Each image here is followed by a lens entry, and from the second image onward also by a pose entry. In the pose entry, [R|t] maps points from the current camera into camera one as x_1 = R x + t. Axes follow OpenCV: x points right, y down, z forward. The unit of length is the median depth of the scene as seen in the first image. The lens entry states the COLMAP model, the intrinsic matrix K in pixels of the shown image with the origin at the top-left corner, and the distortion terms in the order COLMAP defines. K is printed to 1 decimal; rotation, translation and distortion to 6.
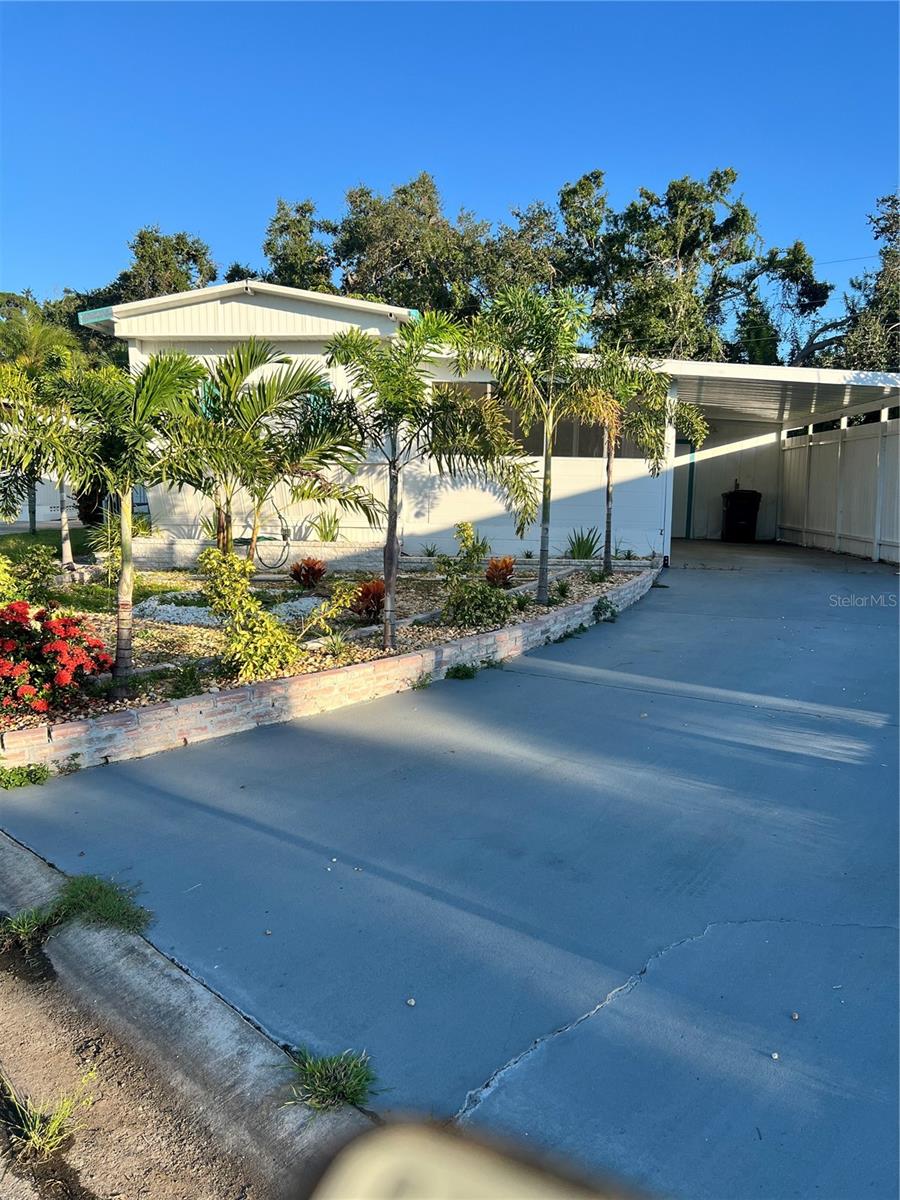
lens RADIAL K [[900.6, 0, 459.7], [0, 900.6, 596.4], [0, 0, 1]] dist [0.028437, -0.010080]
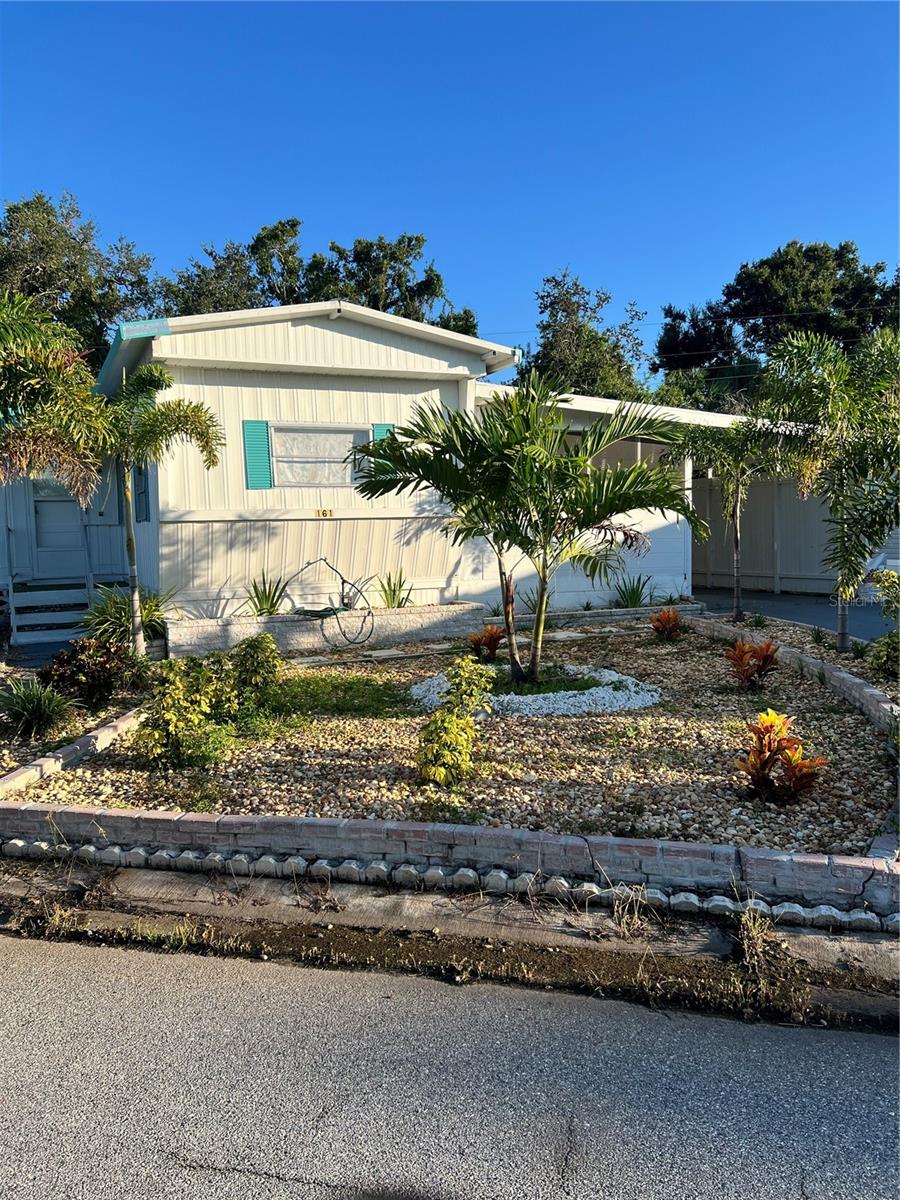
lens RADIAL K [[900.6, 0, 452.0], [0, 900.6, 604.5], [0, 0, 1]] dist [0.028437, -0.010080]
pose [[0.878313, -0.067511, 0.473295, -0.513882], [0.089571, 0.995687, -0.024195, -0.039020], [-0.469620, 0.063644, 0.880572, 0.219380]]
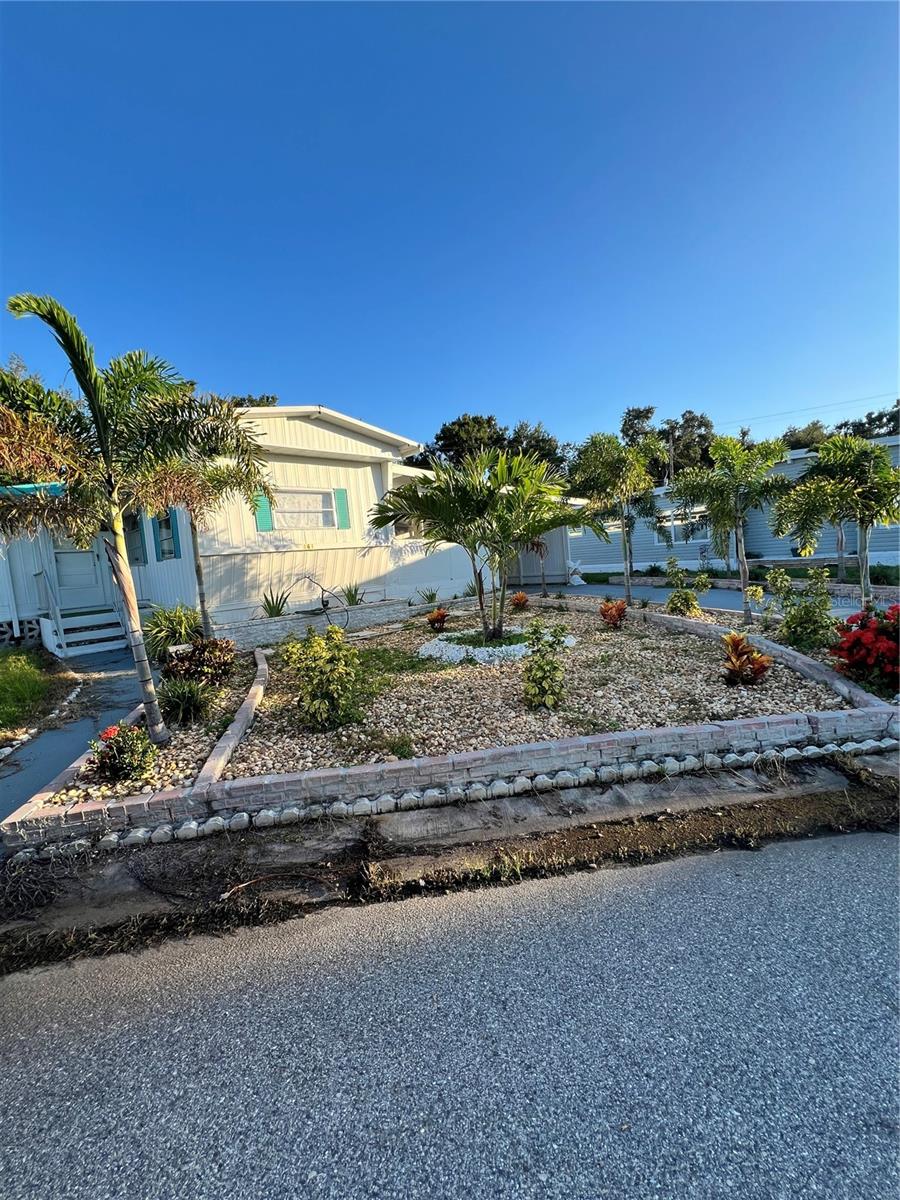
lens RADIAL K [[479.8, 0, 450.7], [0, 479.8, 603.1], [0, 0, 1]] dist [-0.006146, 0.000724]
pose [[0.657667, -0.128375, 0.742290, -0.597487], [0.175171, 0.984423, 0.015050, -0.050964], [-0.732659, 0.120130, 0.669910, 0.416356]]
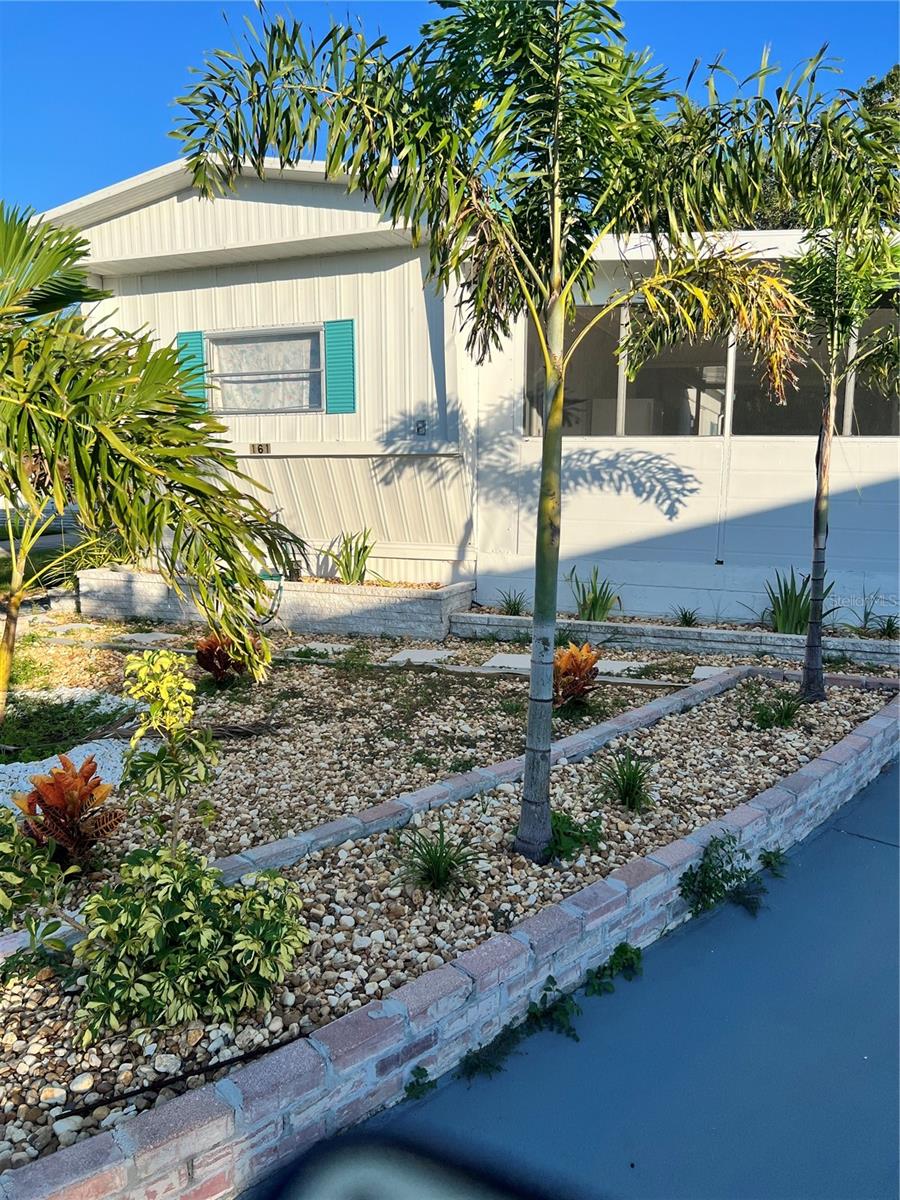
lens RADIAL K [[900.6, 0, 452.3], [0, 900.6, 591.1], [0, 0, 1]] dist [0.028437, -0.010080]
pose [[0.947618, 0.032701, -0.317727, 0.117063], [-0.030248, 0.999462, 0.012653, -0.065913], [0.317970, -0.002380, 0.948098, 0.445755]]
